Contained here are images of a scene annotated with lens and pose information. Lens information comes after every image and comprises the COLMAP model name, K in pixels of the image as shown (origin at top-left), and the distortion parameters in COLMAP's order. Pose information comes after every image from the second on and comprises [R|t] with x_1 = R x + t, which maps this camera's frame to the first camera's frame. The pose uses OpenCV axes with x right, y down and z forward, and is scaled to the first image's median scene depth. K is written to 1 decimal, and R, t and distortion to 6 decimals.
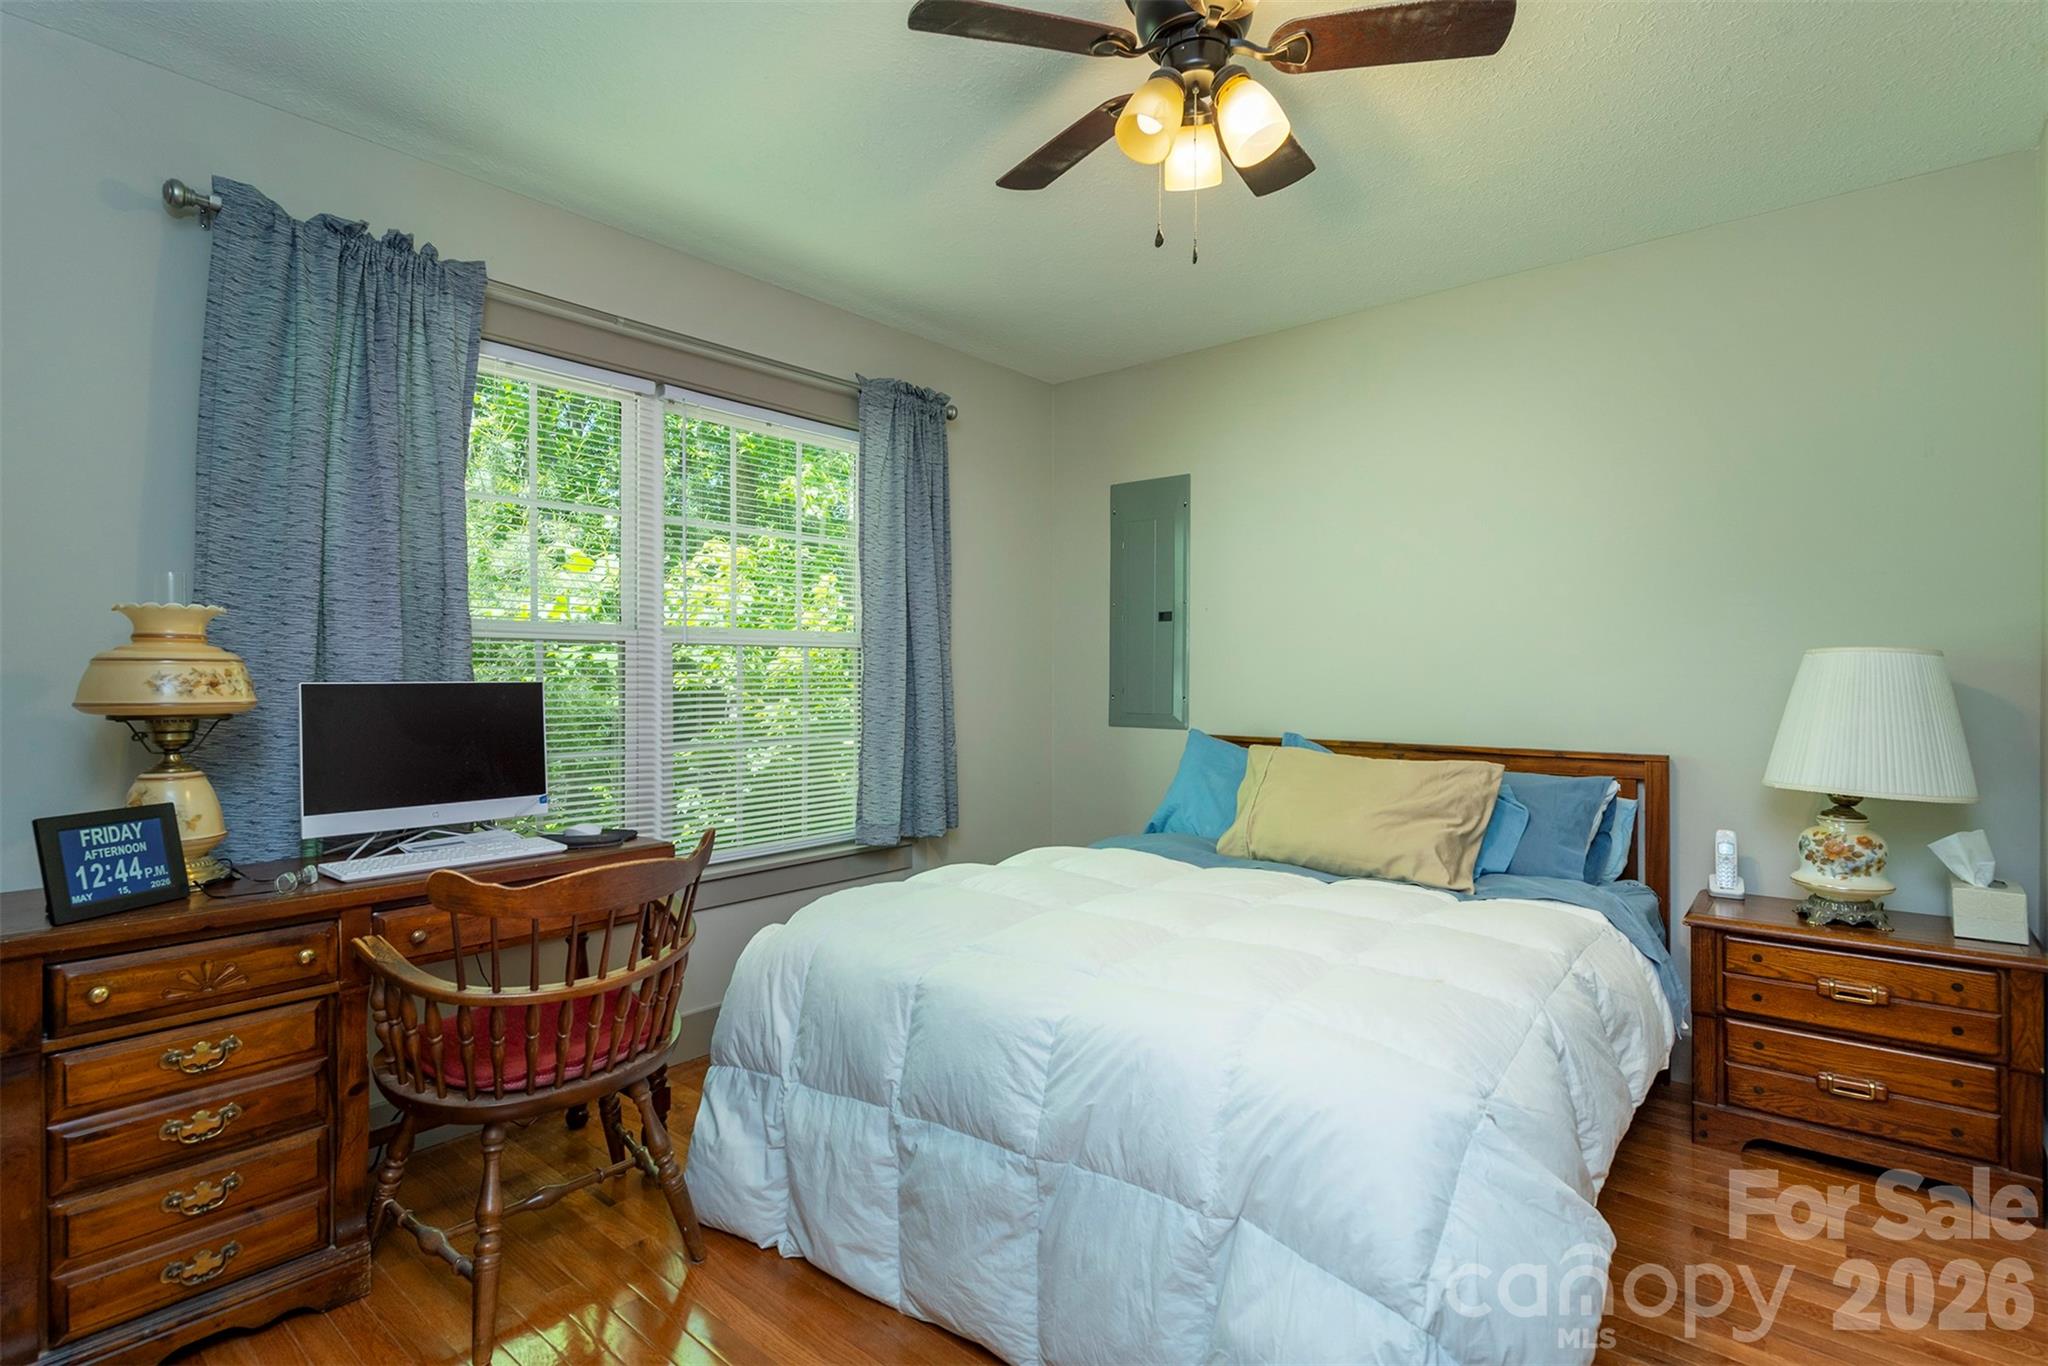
lens RADIAL K [[1006.5, 0, 1038.5], [0, 1006.5, 668.3], [0, 0, 1]] dist [0.022028, -0.012701]
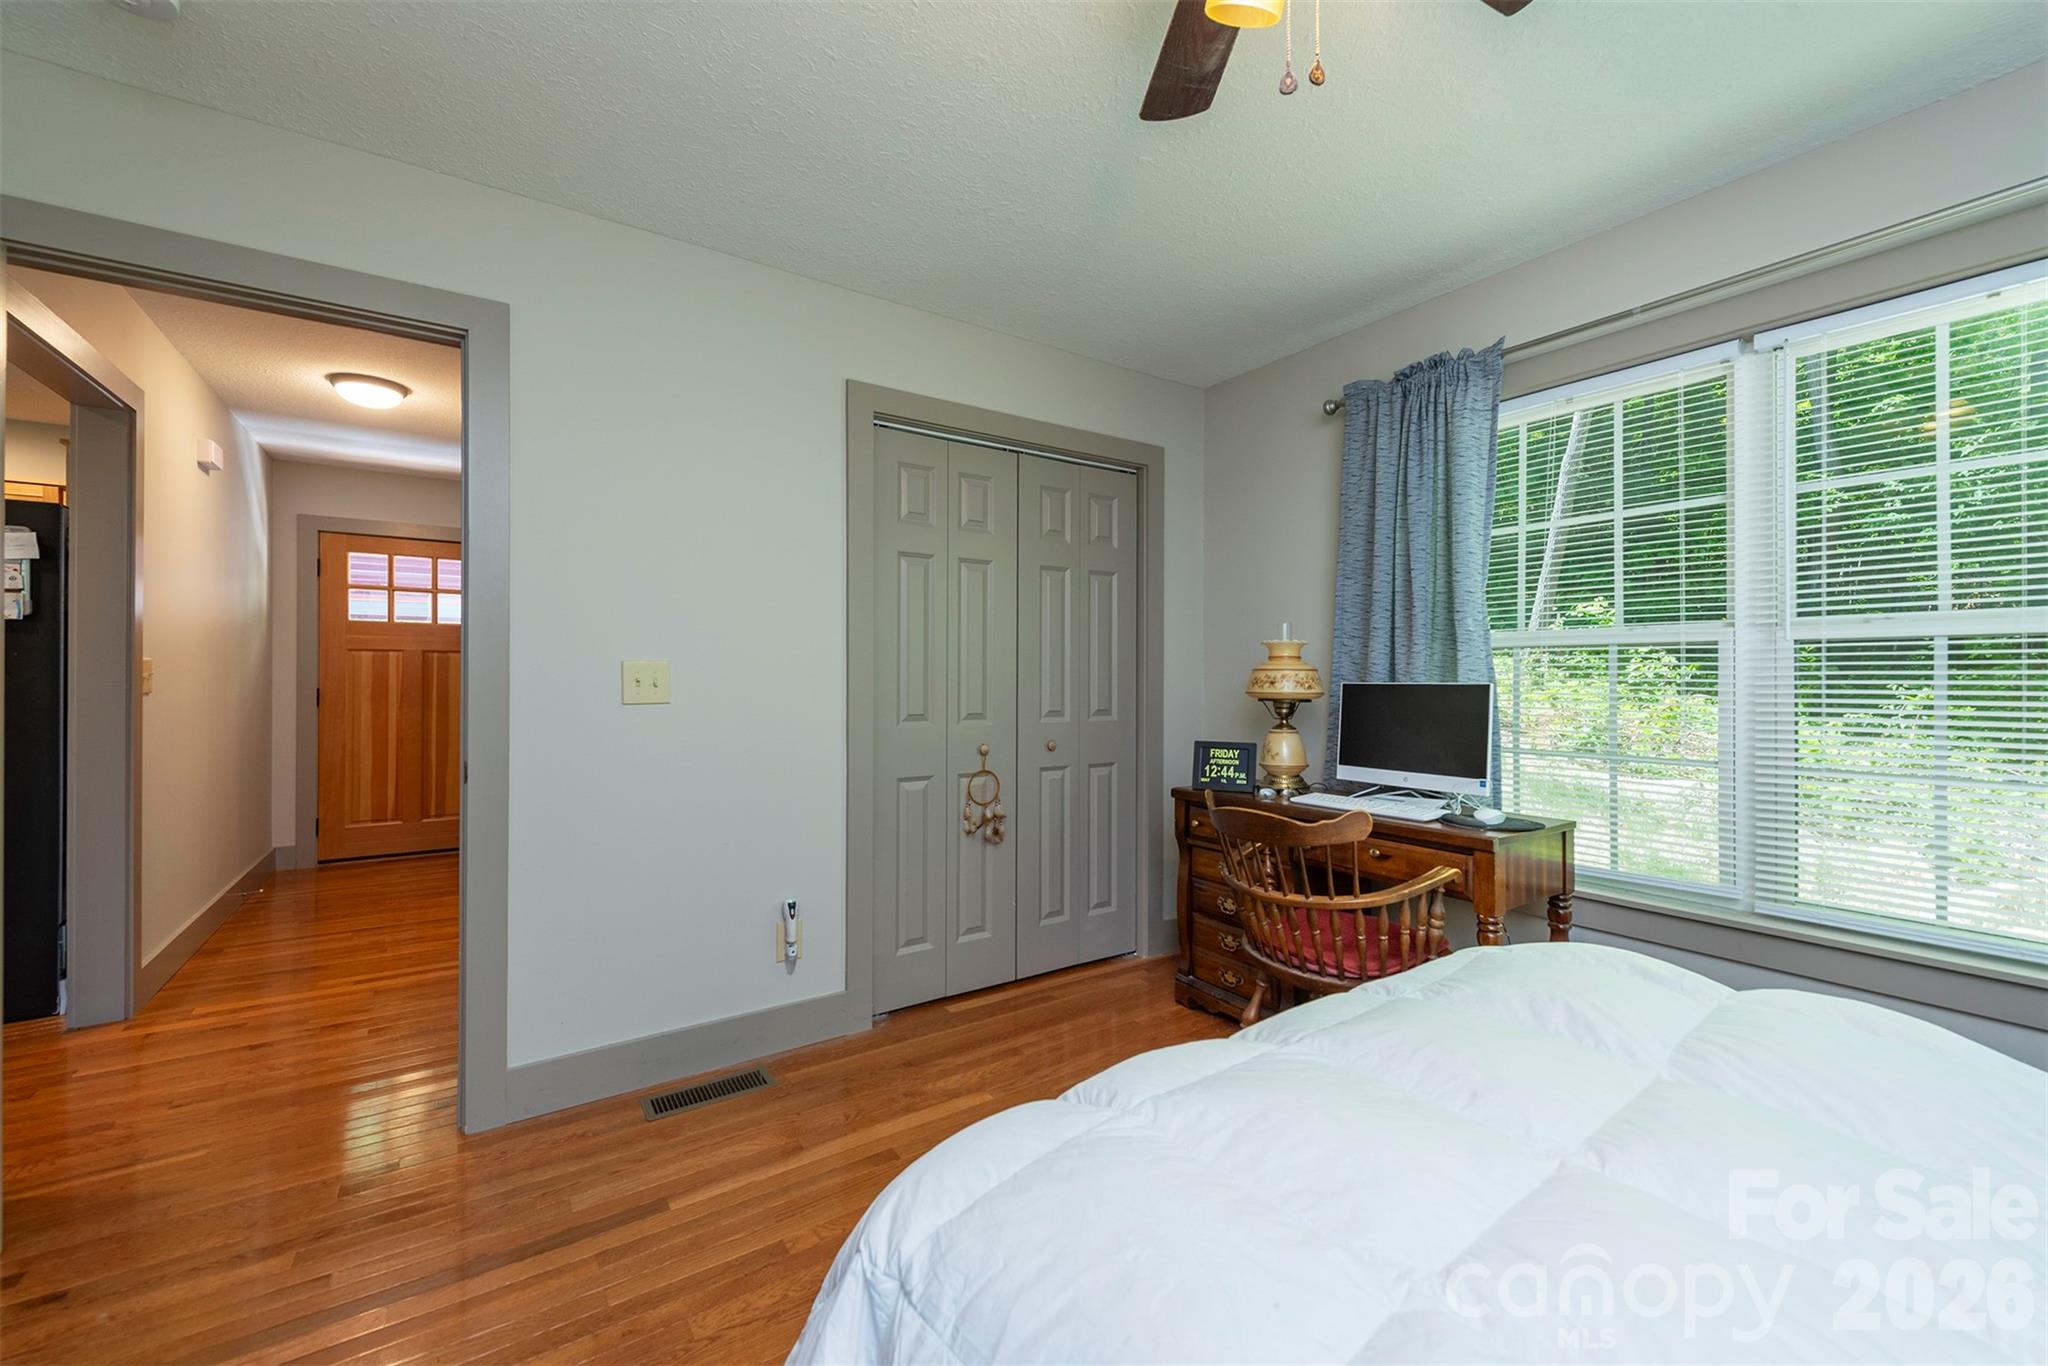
lens RADIAL K [[827.0, 0, 1007.7], [0, 827.0, 675.9], [0, 0, 1]] dist [0.011487, -0.006940]
pose [[-0.297327, -0.006100, -0.954756, 0.690614], [0.000764, 0.999978, -0.006627, 0.011725], [0.954775, -0.002699, -0.297316, 0.881636]]
